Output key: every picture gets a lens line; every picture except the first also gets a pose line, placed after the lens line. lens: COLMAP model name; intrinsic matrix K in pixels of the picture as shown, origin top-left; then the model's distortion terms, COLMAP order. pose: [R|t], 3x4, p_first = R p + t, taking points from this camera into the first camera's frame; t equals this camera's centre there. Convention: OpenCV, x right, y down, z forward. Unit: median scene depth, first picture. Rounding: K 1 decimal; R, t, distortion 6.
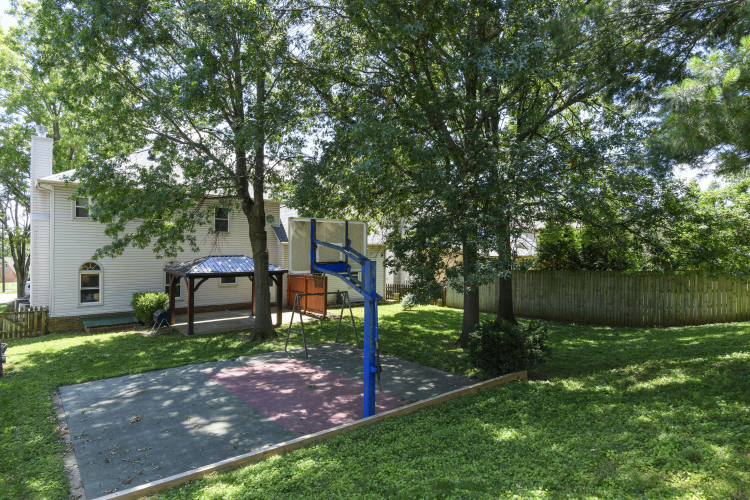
lens RADIAL K [[429.5, 0, 378.0], [0, 429.5, 247.5], [0, 0, 1]] dist [-0.000688, -0.001089]
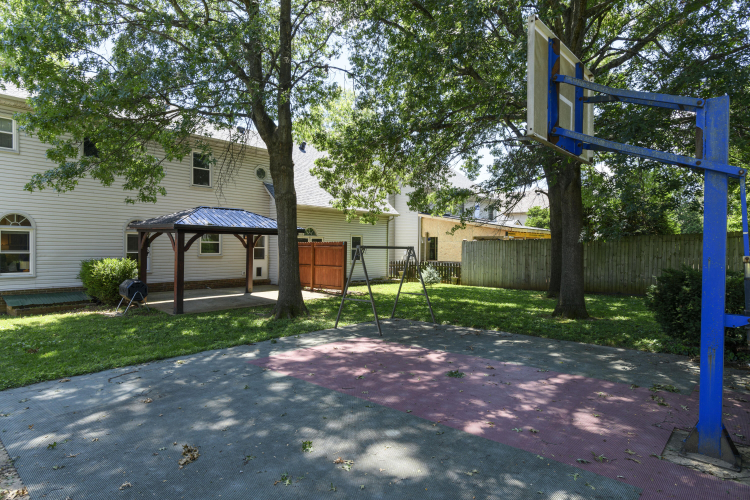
lens RADIAL K [[429.5, 0, 372.5], [0, 429.5, 251.5], [0, 0, 1]] dist [-0.000688, -0.001089]
pose [[0.990014, -0.001462, 0.140959, -0.221520], [-0.000324, 0.999920, 0.012641, 0.092329], [-0.140966, -0.012560, 0.989935, 0.265171]]
